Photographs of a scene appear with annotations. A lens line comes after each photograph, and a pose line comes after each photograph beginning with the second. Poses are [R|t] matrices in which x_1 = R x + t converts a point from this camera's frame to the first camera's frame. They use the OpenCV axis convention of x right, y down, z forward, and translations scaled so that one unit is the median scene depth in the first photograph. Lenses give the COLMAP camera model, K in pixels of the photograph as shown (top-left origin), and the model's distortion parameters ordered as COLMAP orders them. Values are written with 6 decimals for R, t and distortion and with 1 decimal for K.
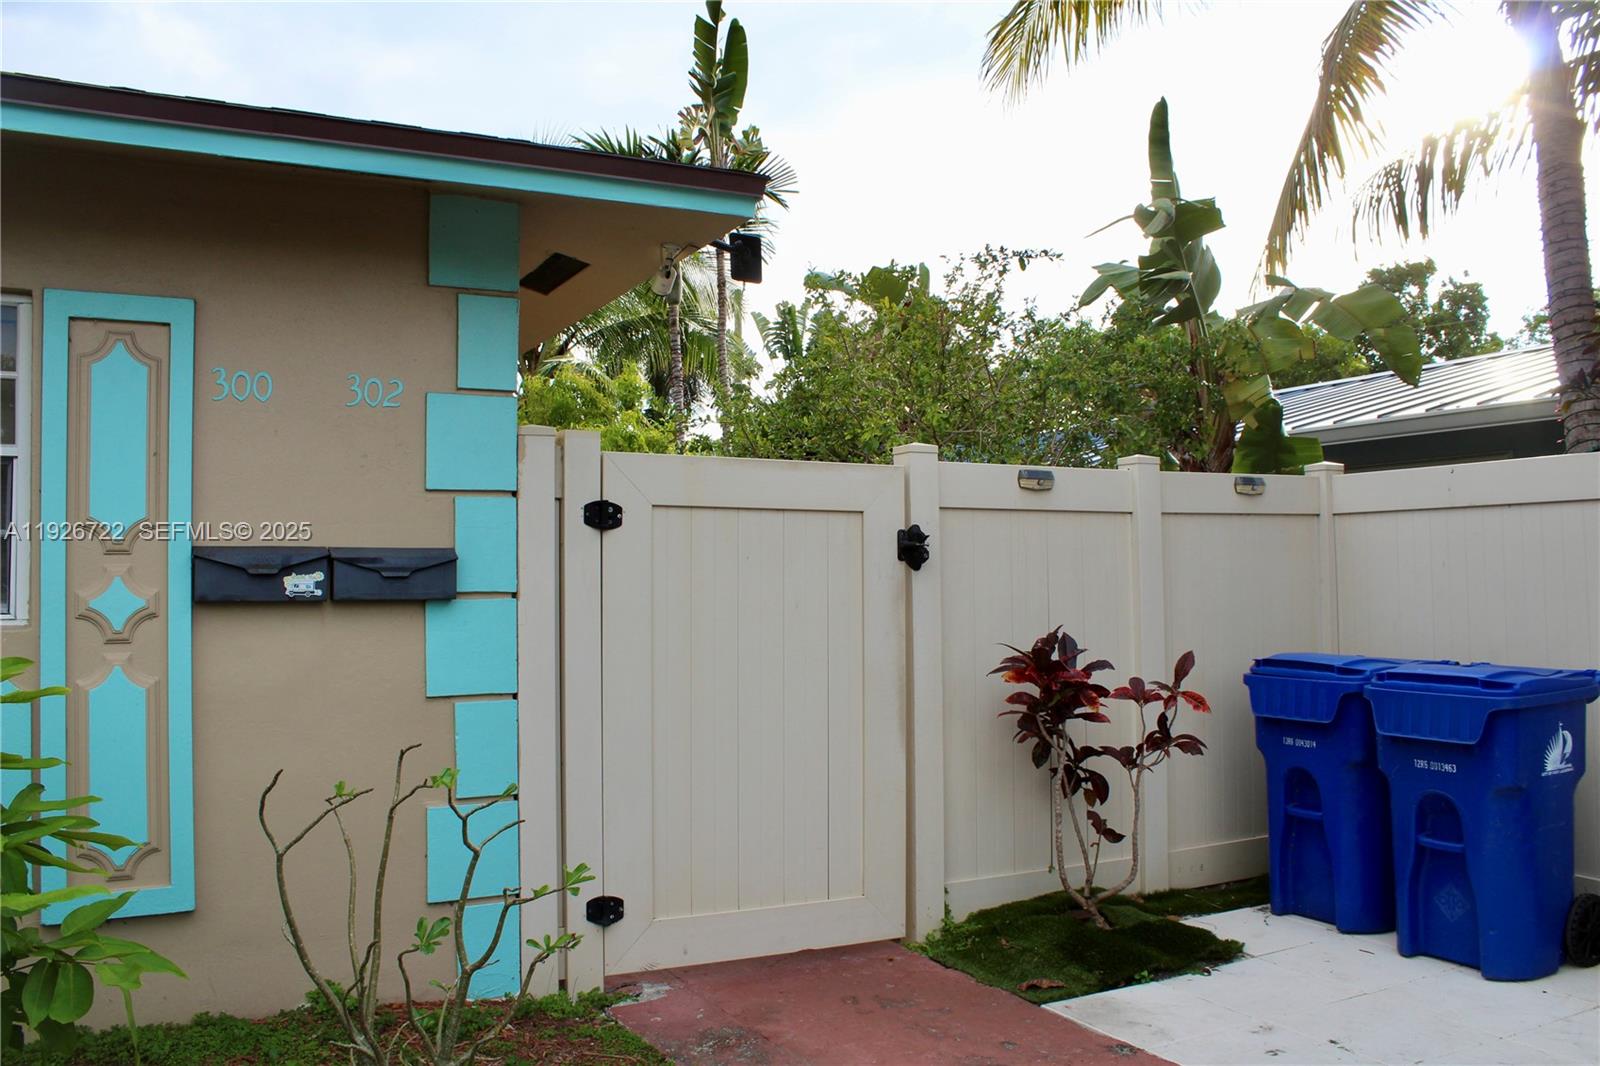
lens RADIAL K [[1298.5, 0, 800.0], [0, 1298.5, 533.0], [0, 0, 1]] dist [-0.172743, 0.179330]
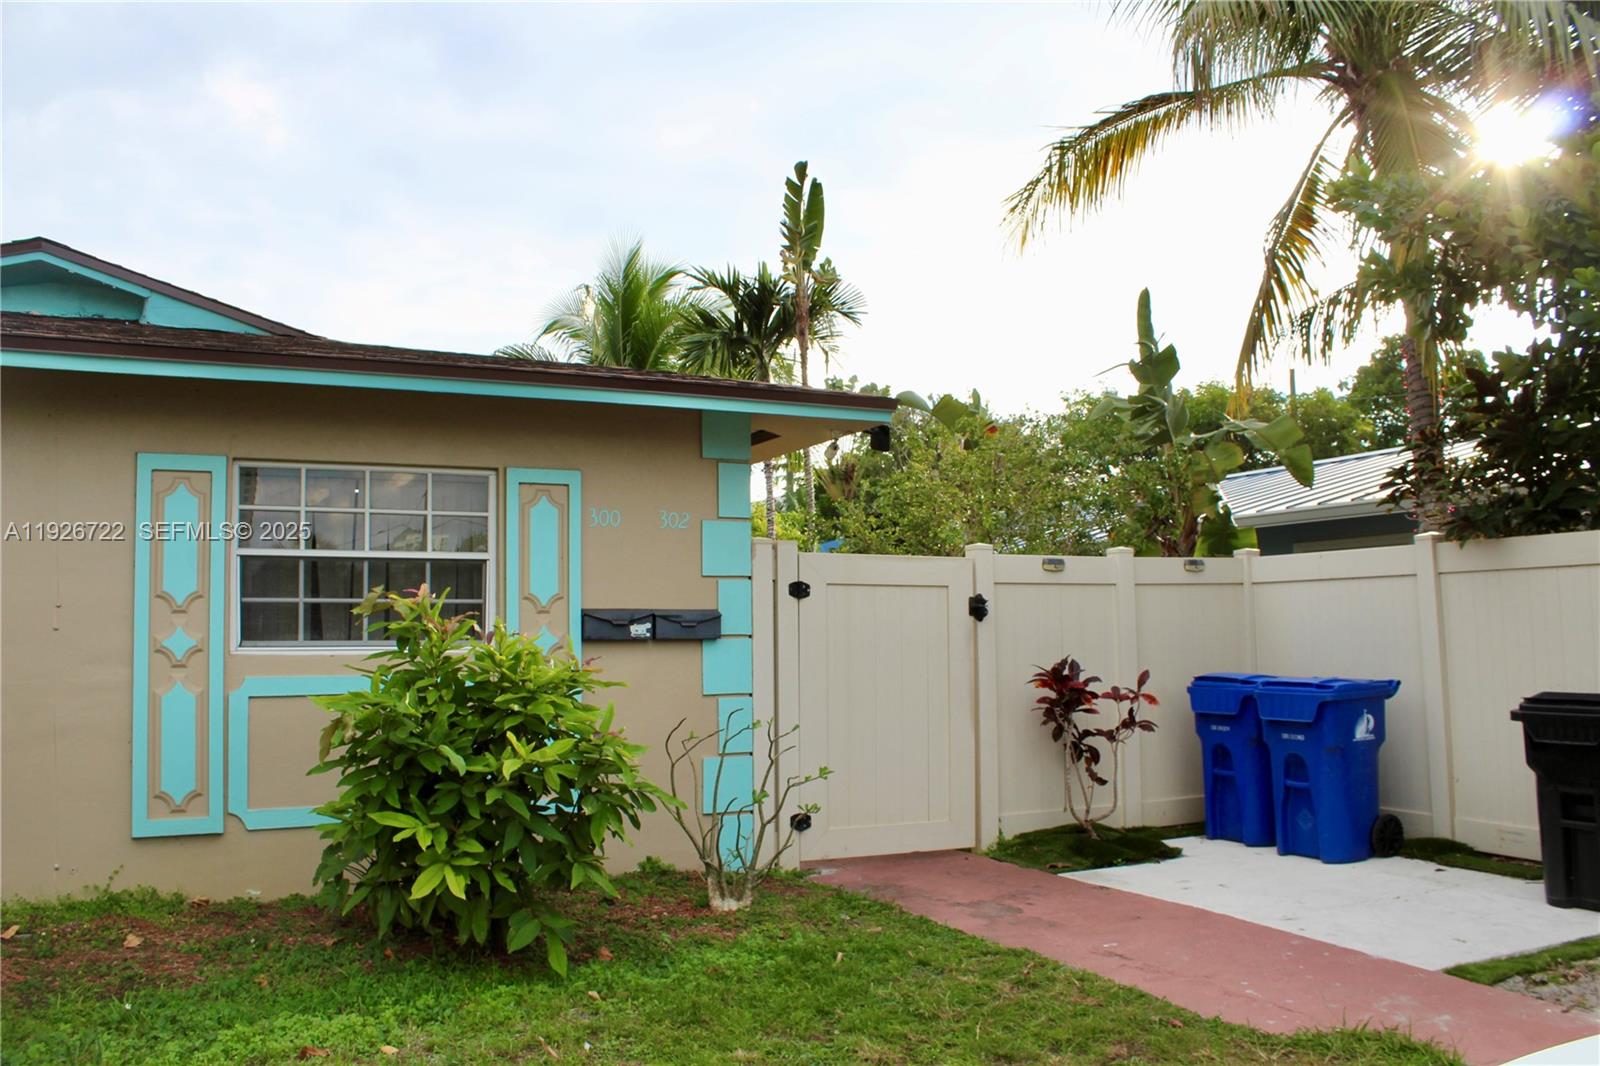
lens RADIAL K [[1298.5, 0, 800.0], [0, 1298.5, 533.0], [0, 0, 1]] dist [-0.172743, 0.179330]
pose [[0.999670, -0.003572, -0.025450, -0.097304], [0.002537, 0.999173, -0.040583, -0.017245], [0.025574, 0.040505, 0.998852, -0.651337]]
